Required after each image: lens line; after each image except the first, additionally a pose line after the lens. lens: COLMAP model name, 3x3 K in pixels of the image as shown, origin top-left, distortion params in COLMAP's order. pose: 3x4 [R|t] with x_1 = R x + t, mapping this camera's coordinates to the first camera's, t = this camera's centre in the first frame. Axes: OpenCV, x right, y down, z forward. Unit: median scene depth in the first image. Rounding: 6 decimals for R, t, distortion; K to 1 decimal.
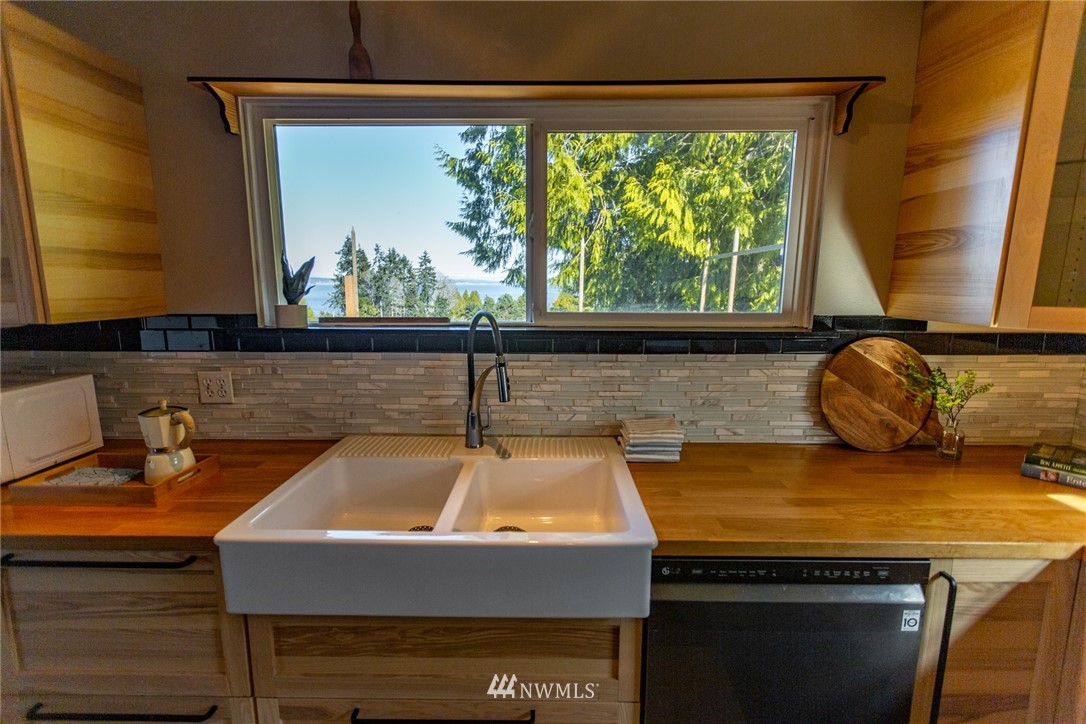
lens RADIAL K [[482.2, 0, 544.5], [0, 482.2, 359.8], [0, 0, 1]] dist [0.000702, -0.001032]
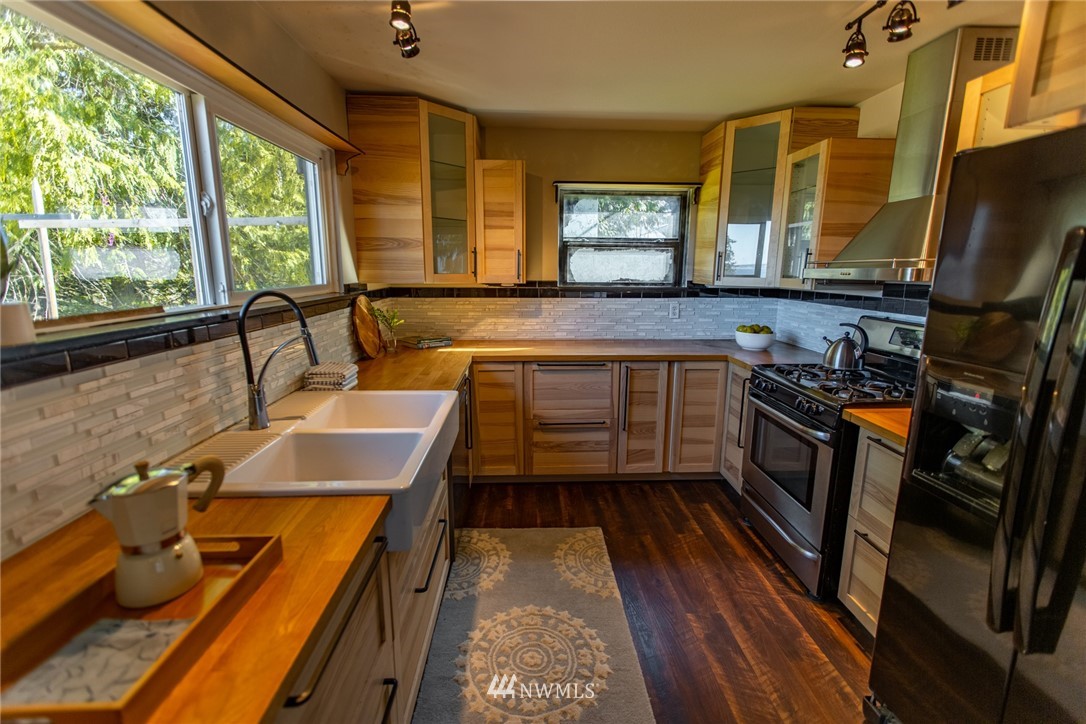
lens RADIAL K [[482.2, 0, 544.5], [0, 482.2, 359.8], [0, 0, 1]] dist [0.000702, -0.001032]
pose [[-0.055178, -0.193342, 0.979579, -1.103934], [0.150678, 0.968225, 0.199589, -0.066999], [-0.987042, 0.158614, -0.024292, 0.407069]]
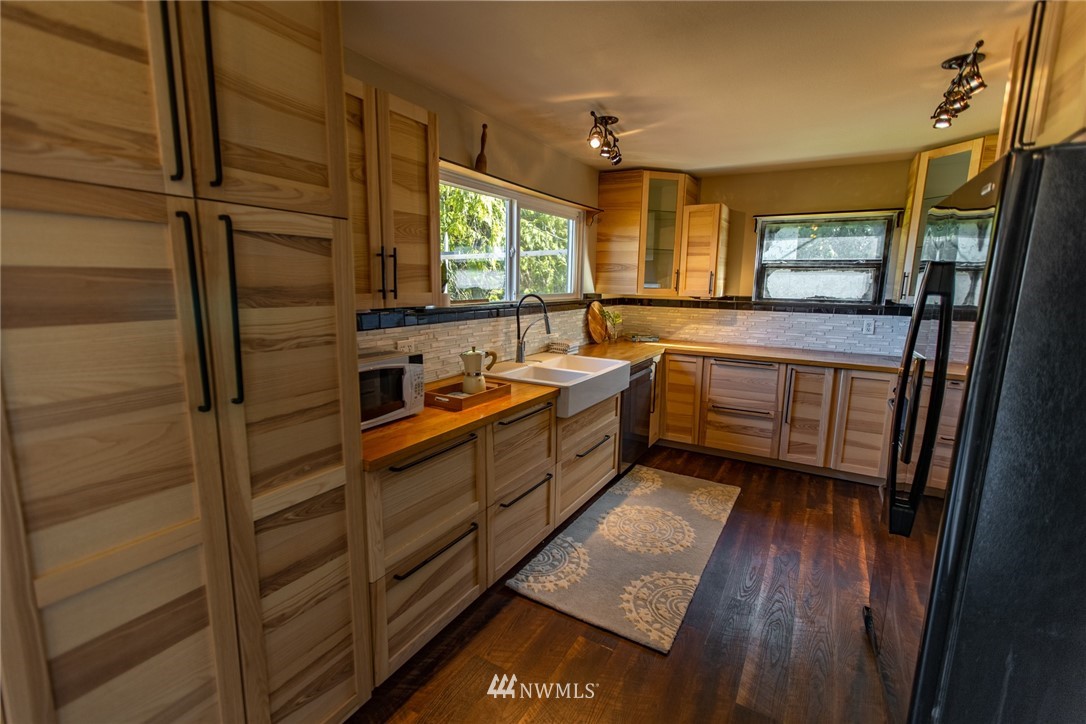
lens RADIAL K [[482.2, 0, 544.5], [0, 482.2, 359.8], [0, 0, 1]] dist [0.000702, -0.001032]
pose [[0.496384, -0.136626, 0.857284, -1.761300], [0.121581, 0.988746, 0.087180, 0.006589], [-0.859547, 0.060955, 0.507409, -0.097828]]
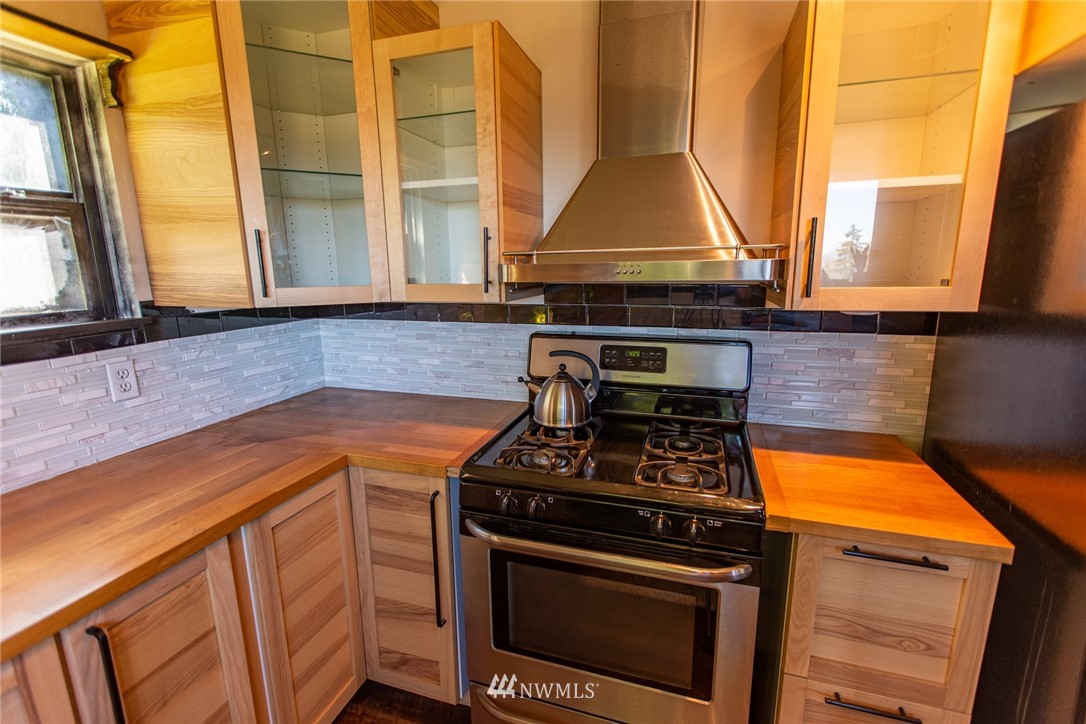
lens RADIAL K [[482.2, 0, 544.5], [0, 482.2, 359.8], [0, 0, 1]] dist [0.000702, -0.001032]
pose [[-0.956566, -0.047354, 0.287646, 0.111547], [0.056525, 0.937863, 0.342371, -0.041313], [-0.285985, 0.343759, -0.894451, 0.272929]]
